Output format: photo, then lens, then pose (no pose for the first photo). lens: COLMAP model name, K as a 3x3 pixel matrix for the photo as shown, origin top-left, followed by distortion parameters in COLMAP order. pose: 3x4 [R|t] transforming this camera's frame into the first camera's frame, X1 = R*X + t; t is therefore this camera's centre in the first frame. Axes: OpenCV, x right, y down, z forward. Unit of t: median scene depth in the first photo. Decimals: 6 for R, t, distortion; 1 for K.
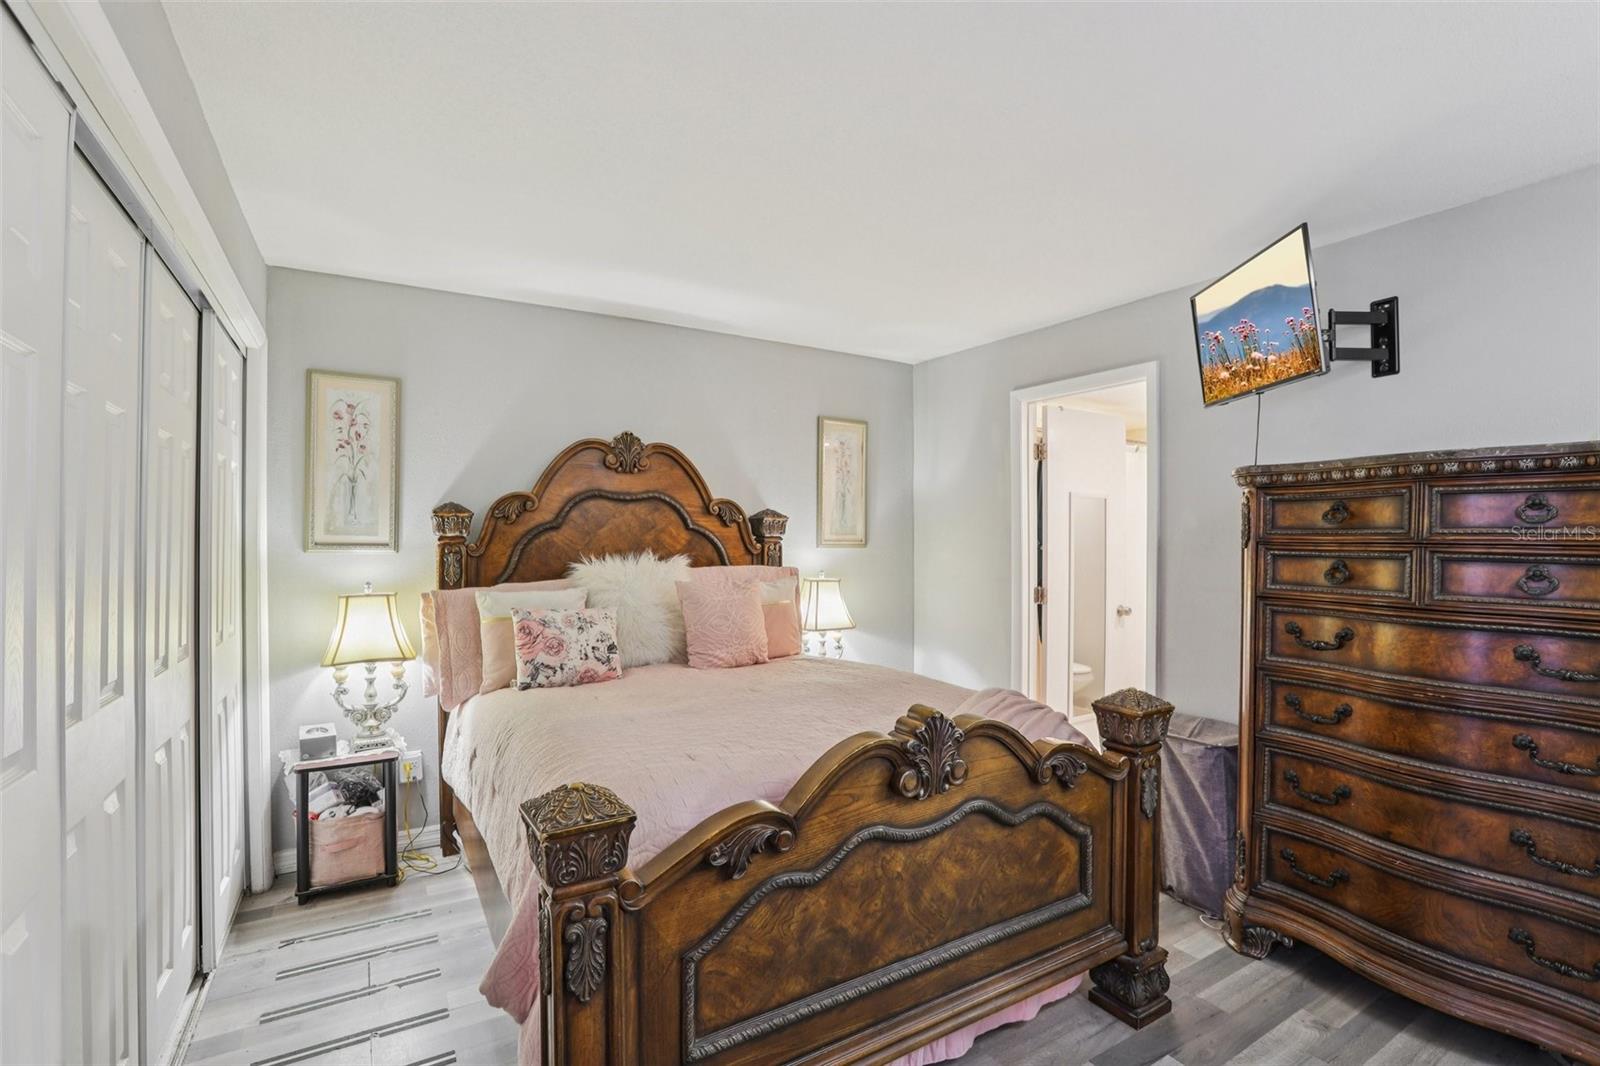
lens RADIAL K [[737.7, 0, 799.4], [0, 737.7, 554.0], [0, 0, 1]] dist [-0.056041, 0.024523]
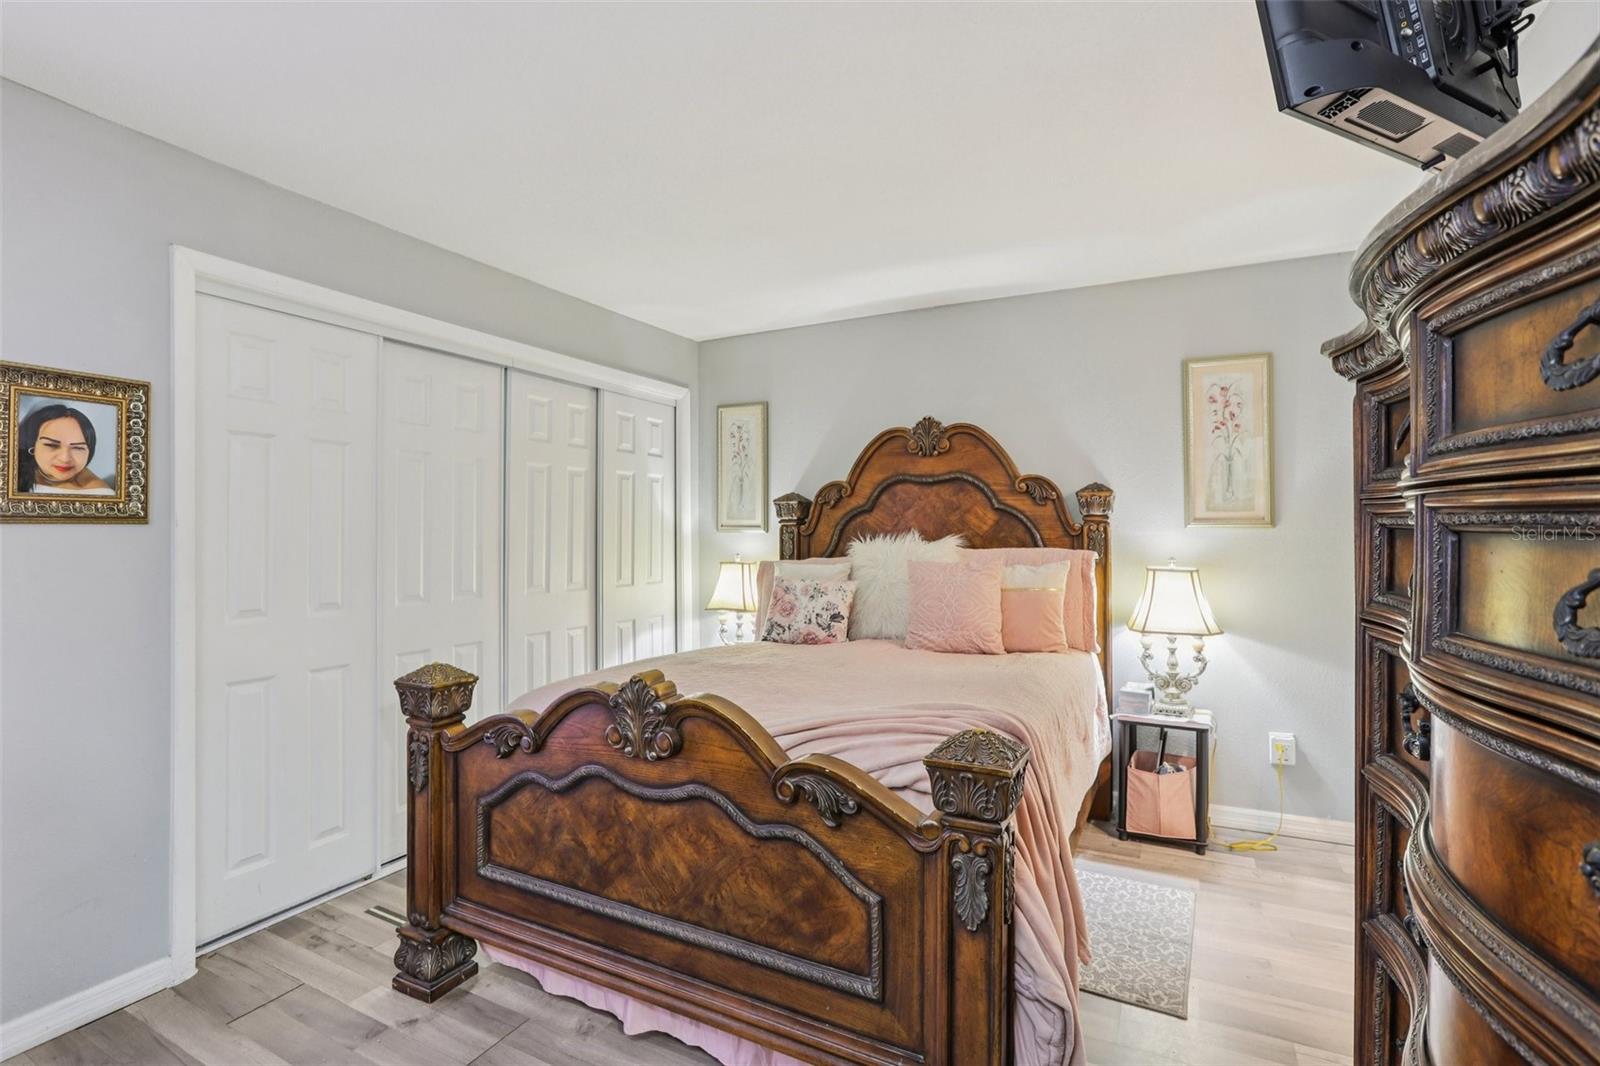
lens RADIAL K [[732.7, 0, 795.9], [0, 732.7, 534.2], [0, 0, 1]] dist [-0.053485, 0.019235]
pose [[0.528138, 0.000046, -0.849159, 0.573408], [-0.010864, 0.999919, -0.006703, 0.008930], [0.849089, 0.012766, 0.528095, 0.313208]]
